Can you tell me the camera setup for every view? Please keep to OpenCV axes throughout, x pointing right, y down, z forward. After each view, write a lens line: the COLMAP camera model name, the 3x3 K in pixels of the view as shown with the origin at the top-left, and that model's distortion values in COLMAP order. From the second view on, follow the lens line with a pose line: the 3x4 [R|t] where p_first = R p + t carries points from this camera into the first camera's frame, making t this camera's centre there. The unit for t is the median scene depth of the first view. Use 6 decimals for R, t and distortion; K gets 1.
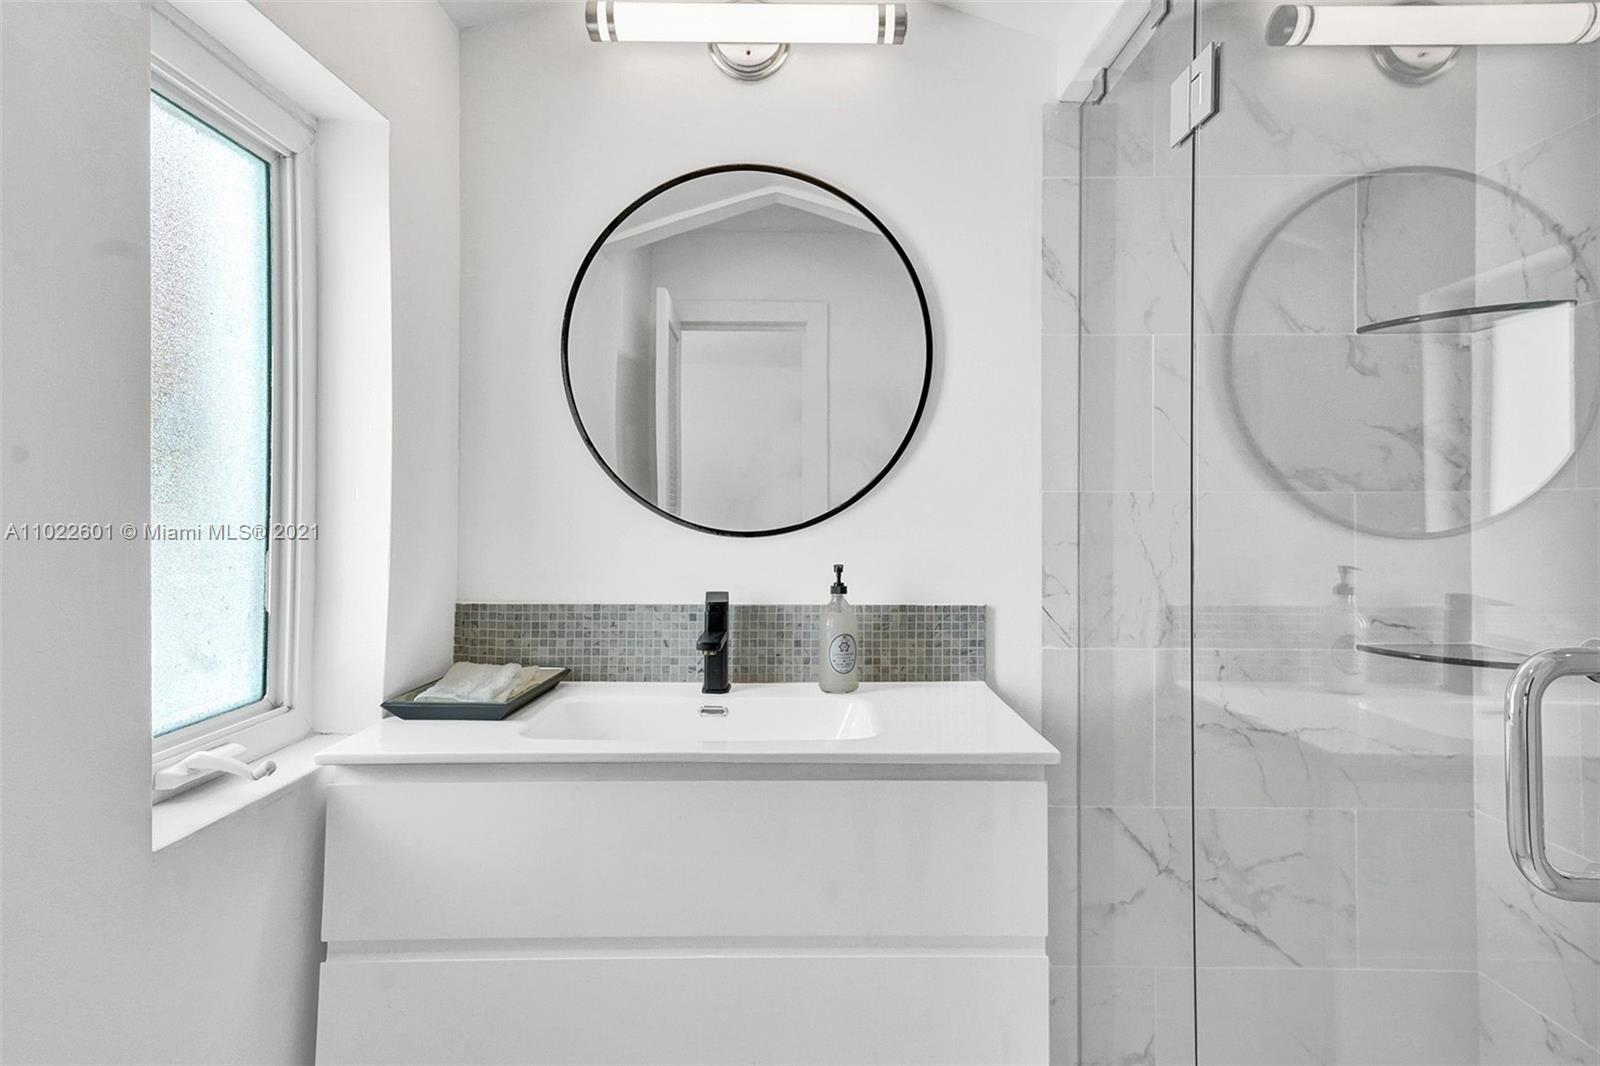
lens RADIAL K [[822.0, 0, 805.0], [0, 822.0, 506.9], [0, 0, 1]] dist [0.028572, -0.000427]
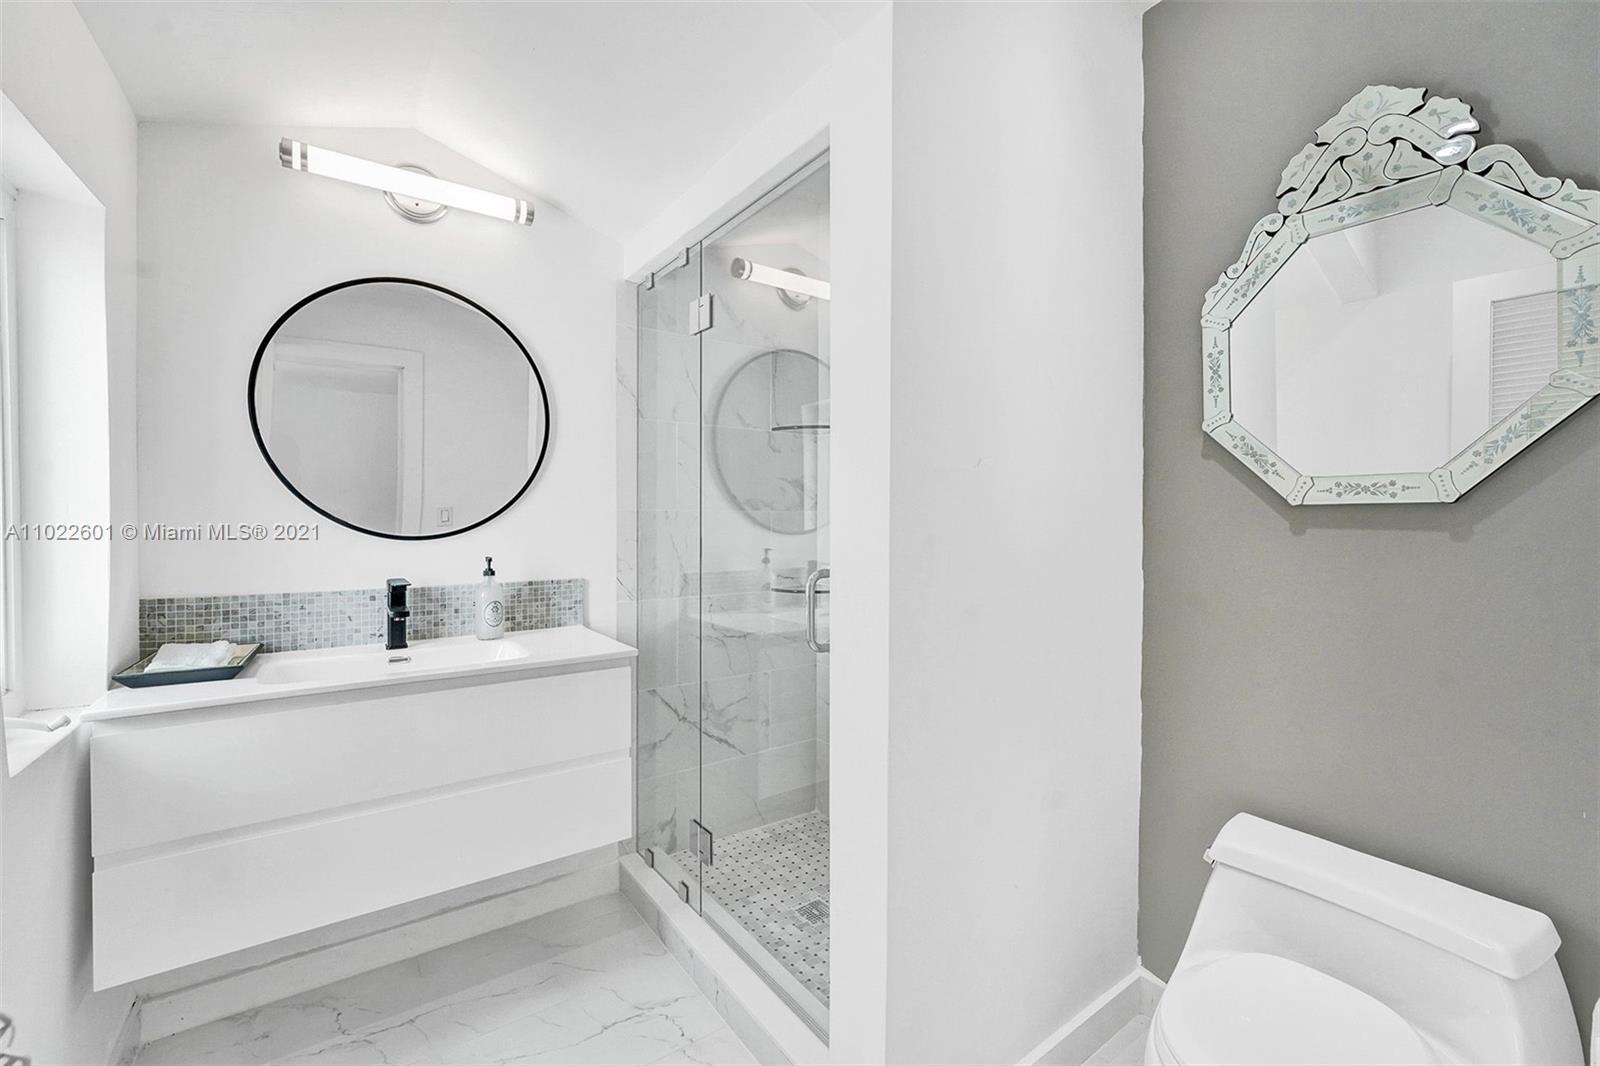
lens RADIAL K [[670.1, 0, 807.9], [0, 670.1, 520.2], [0, 0, 1]] dist [-0.012927, 0.003886]
pose [[0.813800, -0.002175, 0.581142, -0.192597], [-0.002764, 0.999967, 0.007613, -0.008748], [-0.581139, -0.007802, 0.813767, -0.346708]]
